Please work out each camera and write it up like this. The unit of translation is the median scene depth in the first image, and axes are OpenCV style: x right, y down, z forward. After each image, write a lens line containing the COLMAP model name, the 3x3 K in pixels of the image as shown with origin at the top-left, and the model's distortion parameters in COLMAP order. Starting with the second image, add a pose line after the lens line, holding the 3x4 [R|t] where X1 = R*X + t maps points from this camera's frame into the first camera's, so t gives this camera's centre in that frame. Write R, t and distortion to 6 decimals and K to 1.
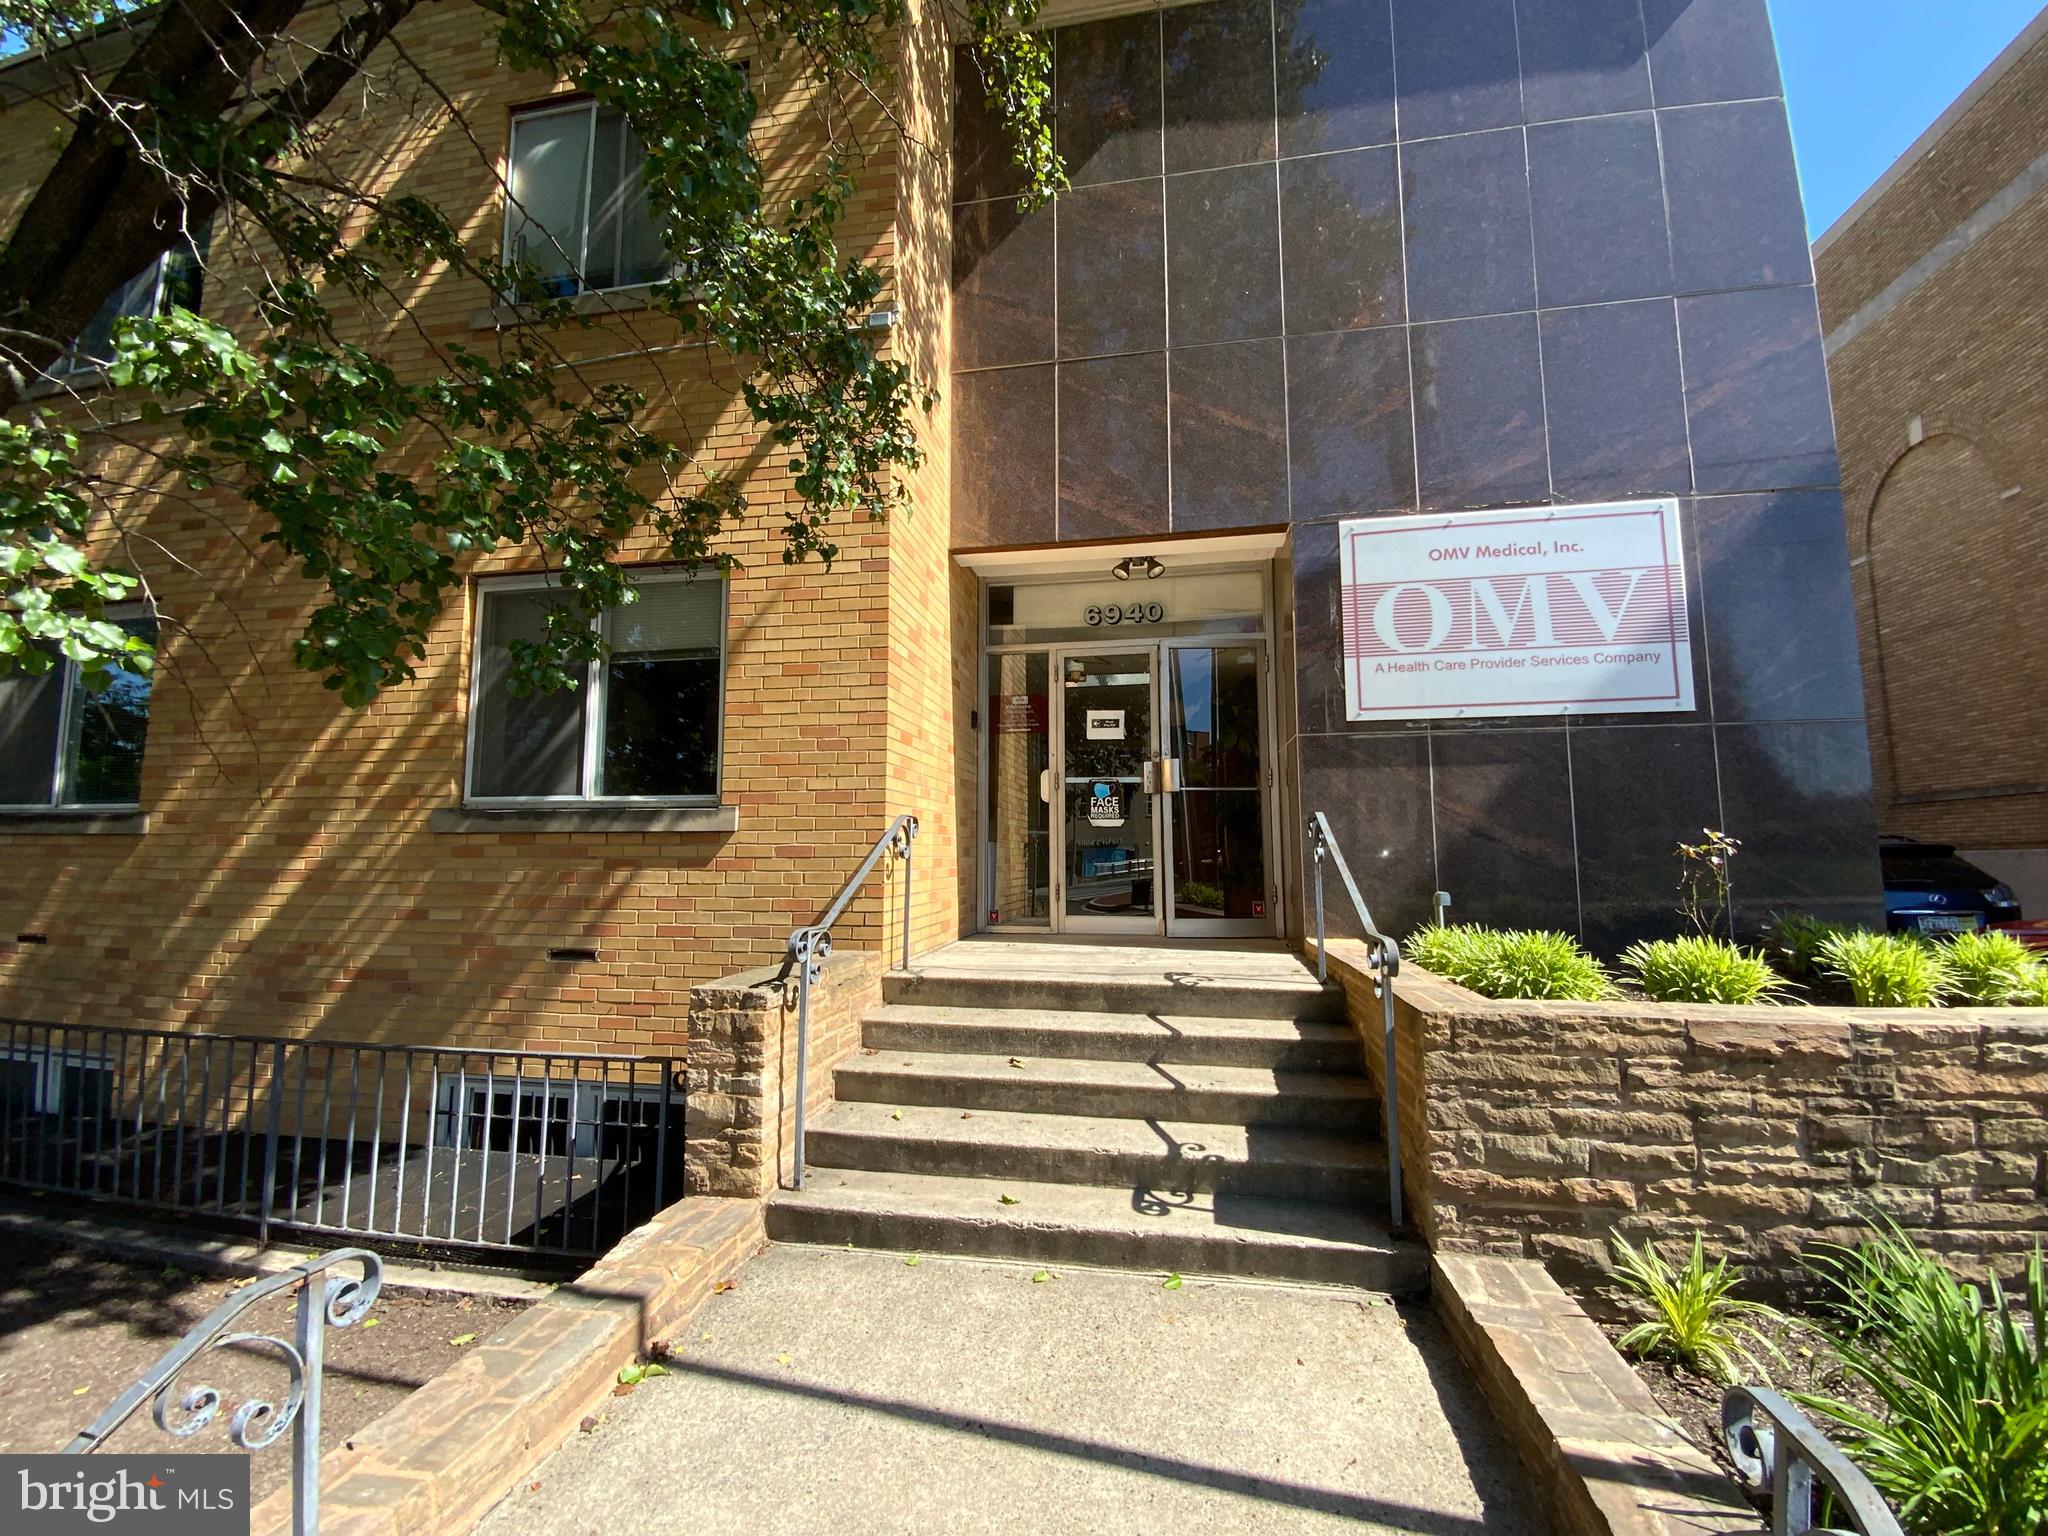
lens RADIAL K [[824.0, 0, 1032.9], [0, 824.0, 776.0], [0, 0, 1]] dist [0.029634, -0.024422]
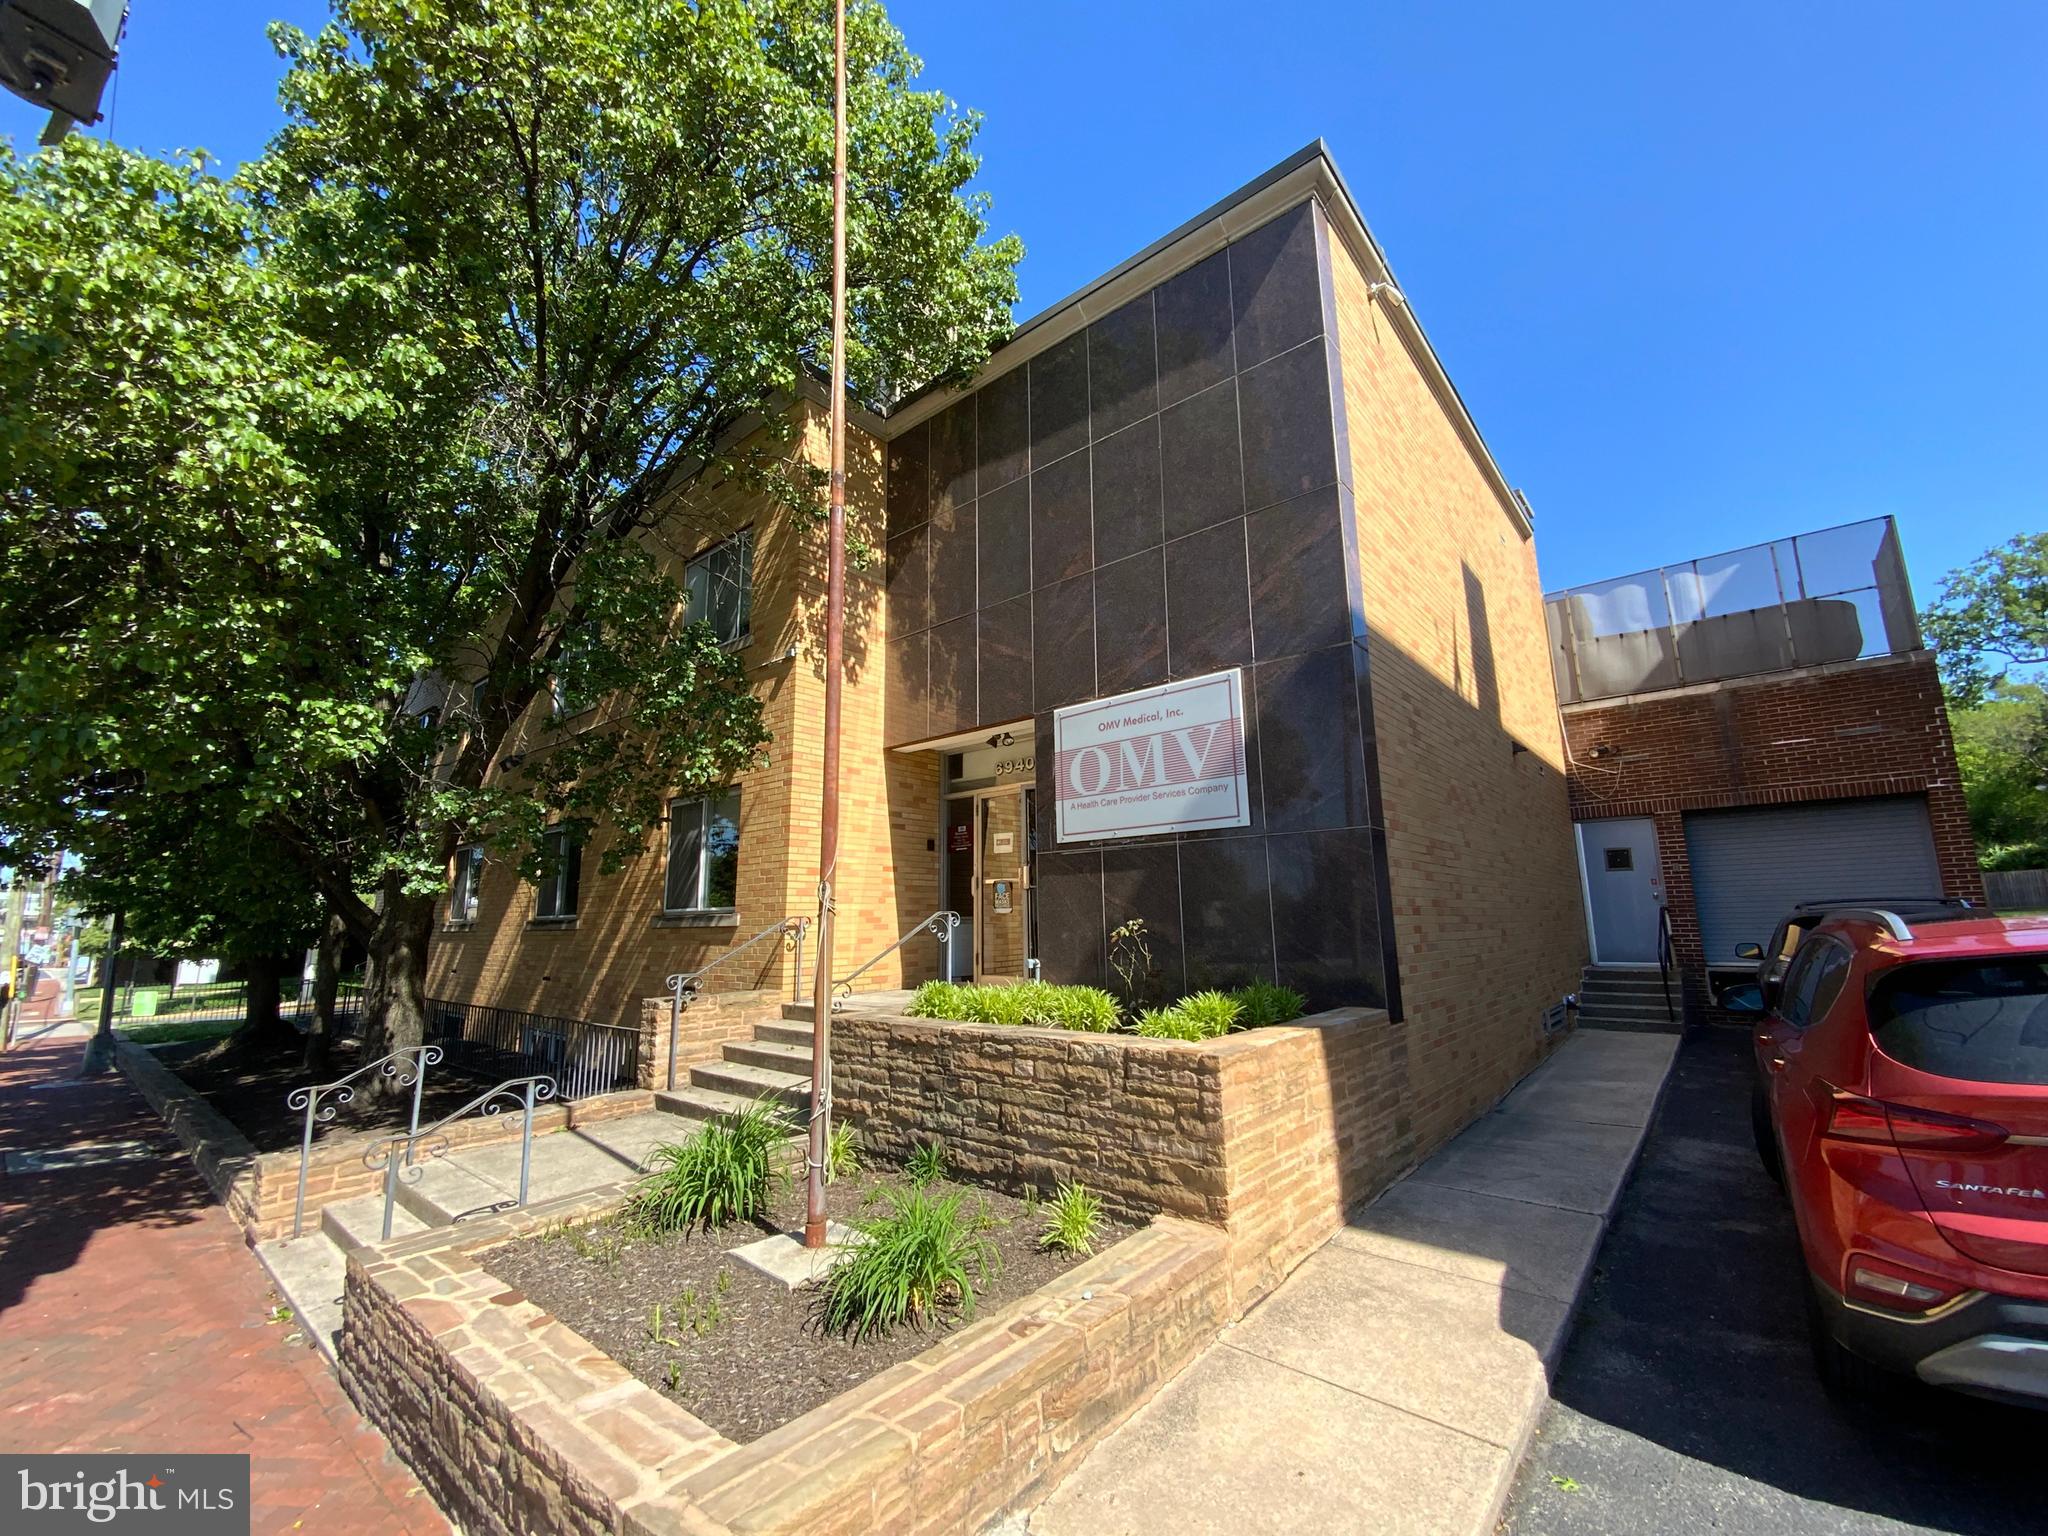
lens RADIAL K [[824.0, 0, 1032.9], [0, 824.0, 776.0], [0, 0, 1]] dist [0.029634, -0.024422]
pose [[0.867314, -0.100015, -0.487610, 1.127375], [0.061678, 0.993650, -0.094104, -0.052731], [0.493925, 0.051543, 0.867975, -0.331492]]
